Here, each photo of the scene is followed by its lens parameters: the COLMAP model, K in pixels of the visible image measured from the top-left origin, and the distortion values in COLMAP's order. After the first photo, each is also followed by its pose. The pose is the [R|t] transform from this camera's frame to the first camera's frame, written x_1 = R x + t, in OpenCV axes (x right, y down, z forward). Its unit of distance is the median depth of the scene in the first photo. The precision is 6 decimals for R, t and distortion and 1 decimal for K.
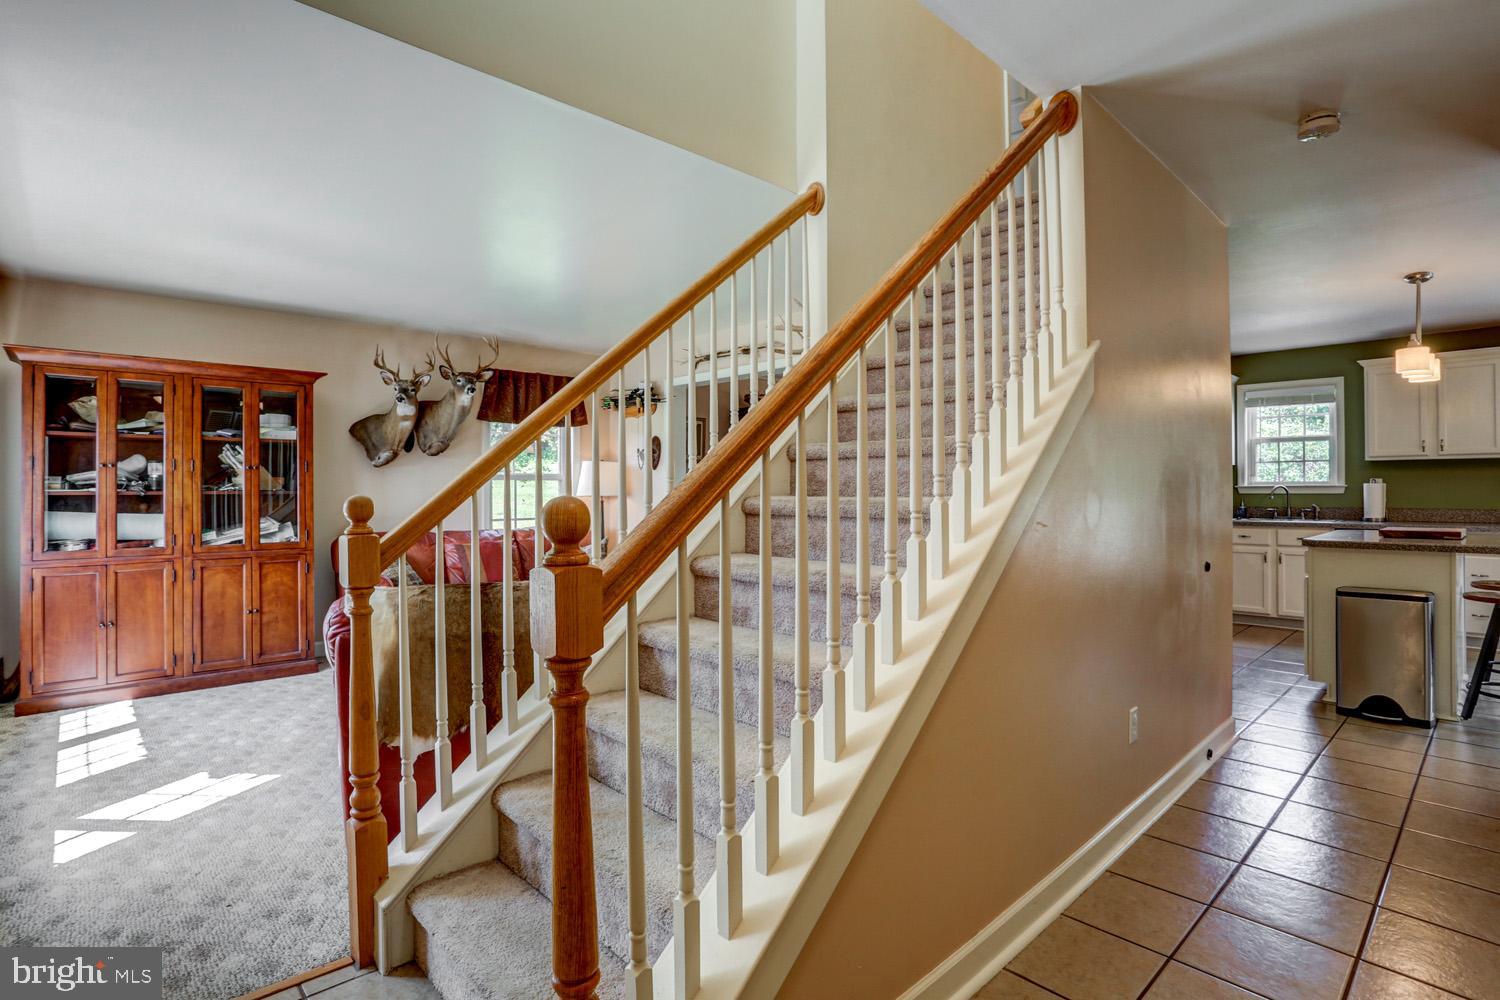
lens RADIAL K [[740.5, 0, 744.6], [0, 740.5, 490.9], [0, 0, 1]] dist [-0.064662, 0.025521]
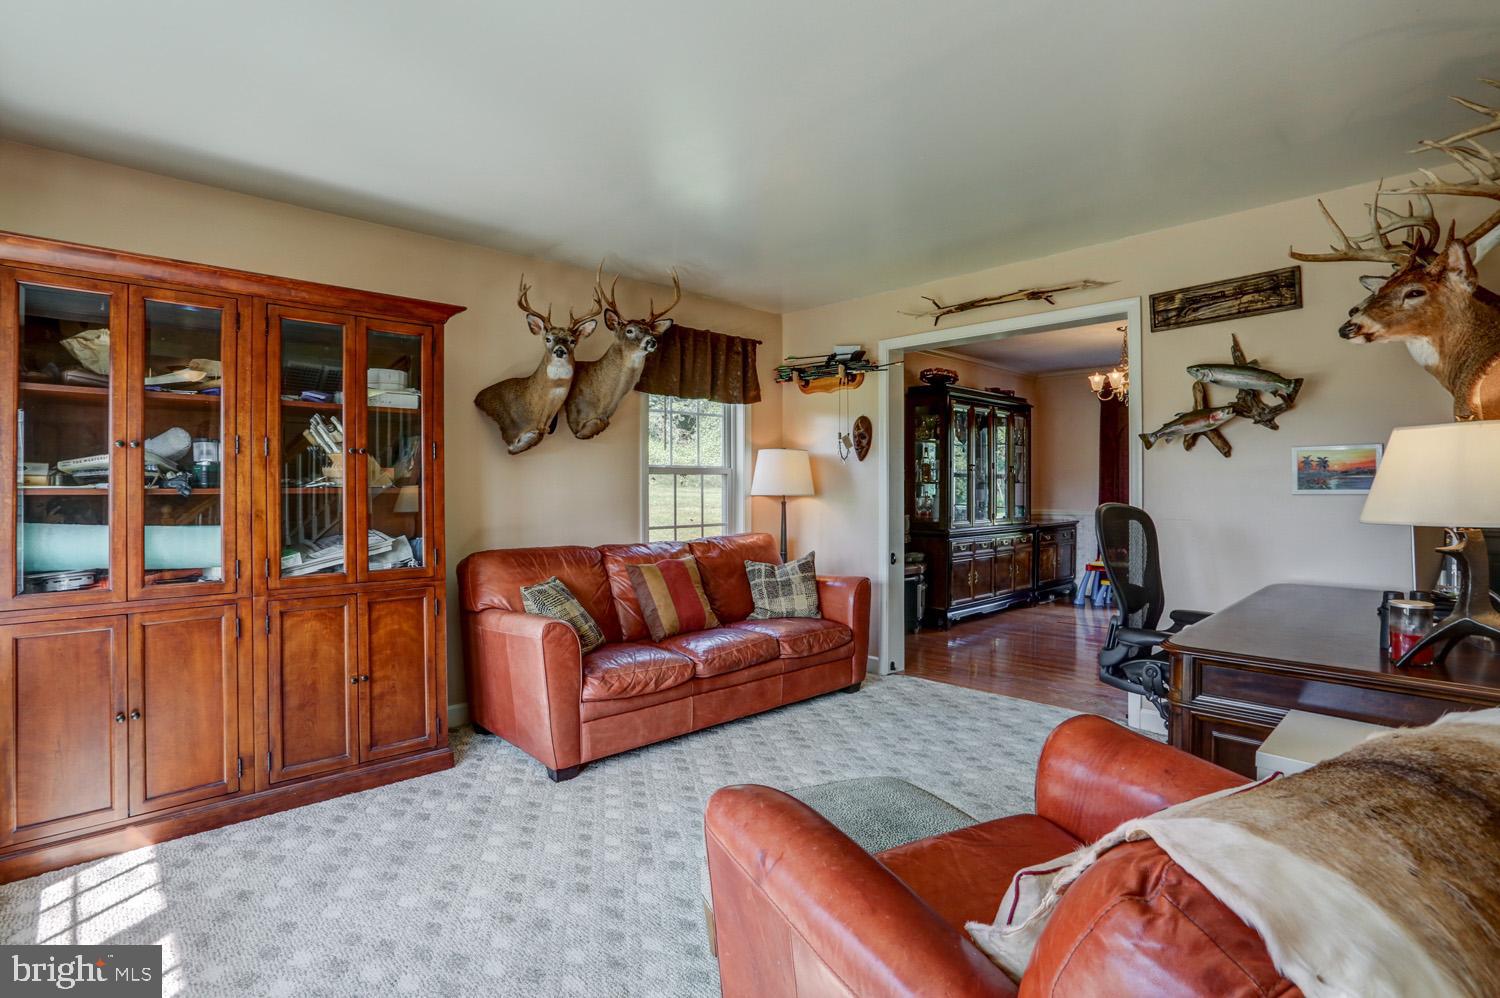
lens RADIAL K [[740.5, 0, 761.9], [0, 740.5, 491.5], [0, 0, 1]] dist [-0.064662, 0.025521]
pose [[0.999907, 0.001044, 0.013599, -0.348561], [-0.001086, 0.999995, 0.003071, 0.000588], [-0.013596, -0.003086, 0.999903, 0.372891]]
